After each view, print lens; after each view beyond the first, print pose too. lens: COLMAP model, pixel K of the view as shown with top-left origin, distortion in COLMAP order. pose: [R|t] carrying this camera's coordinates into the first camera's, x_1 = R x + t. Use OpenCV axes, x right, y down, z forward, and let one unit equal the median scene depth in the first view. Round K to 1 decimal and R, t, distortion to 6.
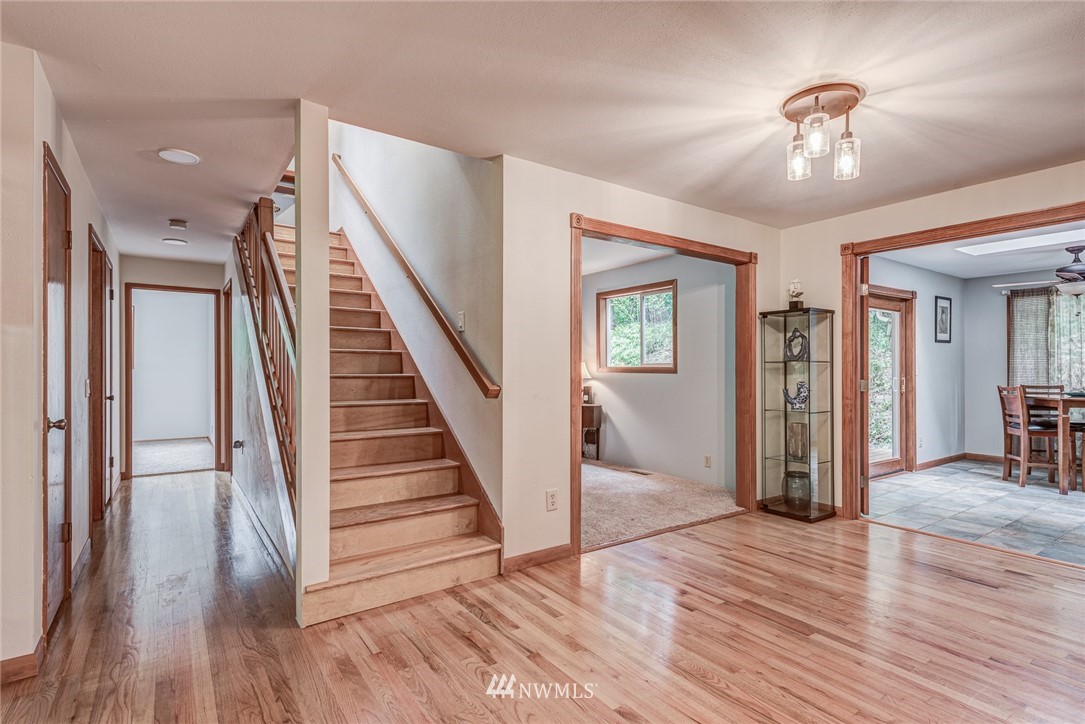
lens RADIAL K [[530.7, 0, 545.6], [0, 530.7, 367.4], [0, 0, 1]] dist [0.009617, -0.003774]
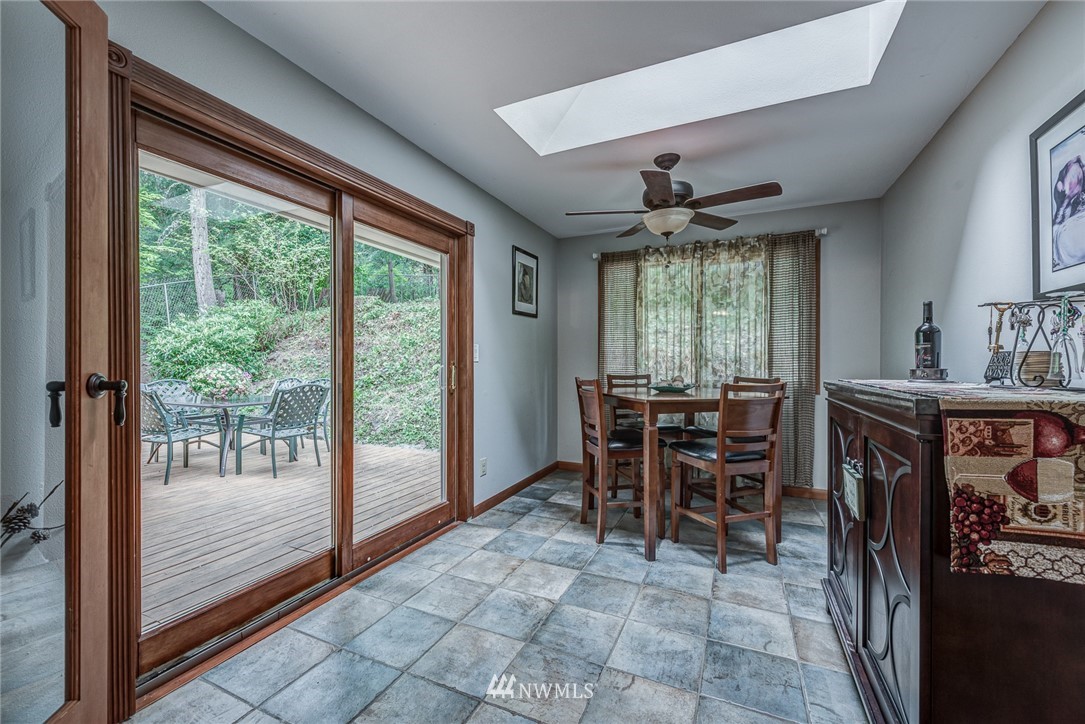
lens RADIAL K [[439.8, 0, 540.3], [0, 439.8, 362.0], [0, 0, 1]] dist [0.012294, -0.000200]
pose [[0.864198, -0.000664, 0.503152, 0.749089], [-0.003409, 0.999968, 0.007176, 0.016286], [-0.503141, -0.007917, 0.864168, 0.774926]]
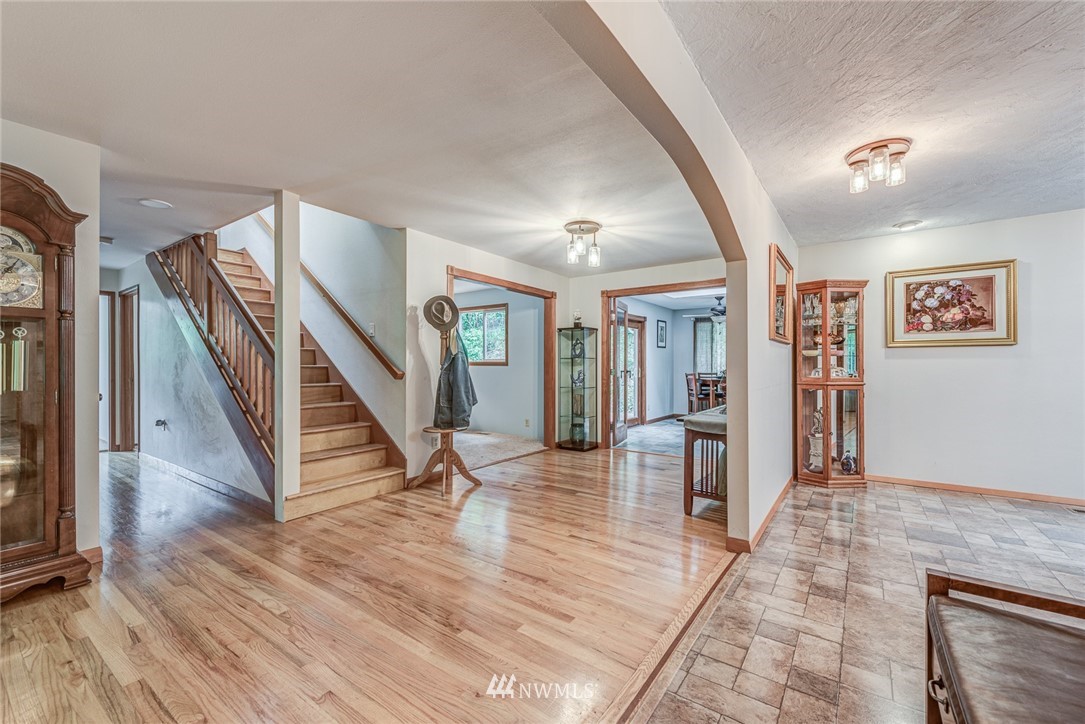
lens RADIAL K [[439.8, 0, 545.5], [0, 439.8, 363.7], [0, 0, 1]] dist [0.012294, -0.000200]
pose [[0.942949, 0.002471, 0.332929, -0.091068], [-0.002534, 0.999997, -0.000245, 0.007567], [-0.332929, -0.000613, 0.942952, -0.288534]]
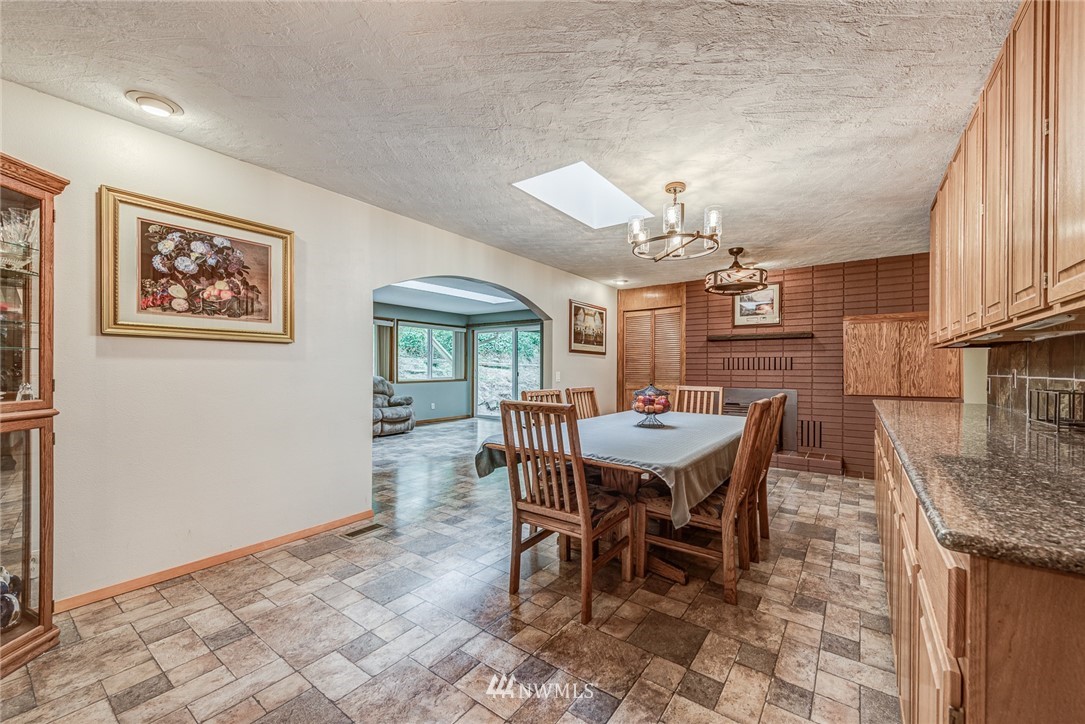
lens RADIAL K [[423.7, 0, 548.7], [0, 423.7, 369.2], [0, 0, 1]] dist [0.007700, -0.000480]
pose [[-0.327716, -0.006716, 0.944752, 0.346154], [-0.011910, 0.999925, 0.002977, 0.000721], [-0.944701, -0.010277, -0.327772, 0.080905]]
